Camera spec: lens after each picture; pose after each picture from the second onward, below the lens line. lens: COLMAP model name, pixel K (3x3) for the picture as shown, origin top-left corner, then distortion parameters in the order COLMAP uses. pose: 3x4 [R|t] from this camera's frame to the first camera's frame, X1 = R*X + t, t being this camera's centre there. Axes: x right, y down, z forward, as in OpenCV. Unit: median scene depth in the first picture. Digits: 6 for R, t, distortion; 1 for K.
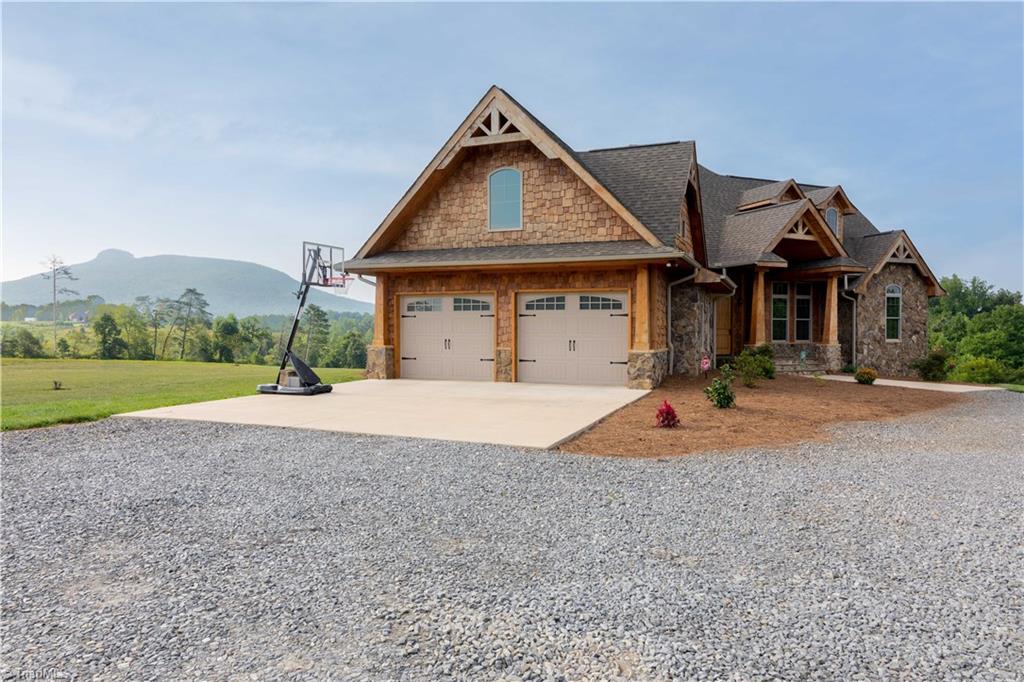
lens RADIAL K [[681.3, 0, 511.2], [0, 681.3, 336.2], [0, 0, 1]] dist [-0.004527, -0.000279]
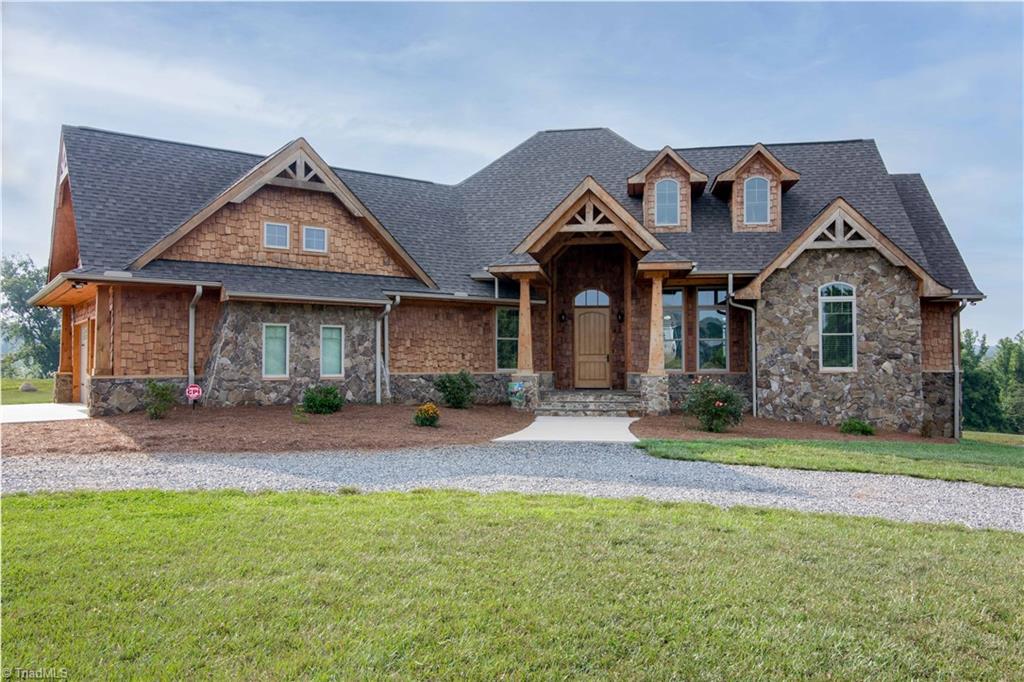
lens RADIAL K [[841.2, 0, 509.0], [0, 841.2, 345.4], [0, 0, 1]] dist [-0.009915, -0.001545]
pose [[0.834022, -0.016686, -0.551479, 0.754395], [0.000648, 0.999571, -0.029265, 0.006866], [0.551731, 0.024050, 0.833675, 0.172630]]
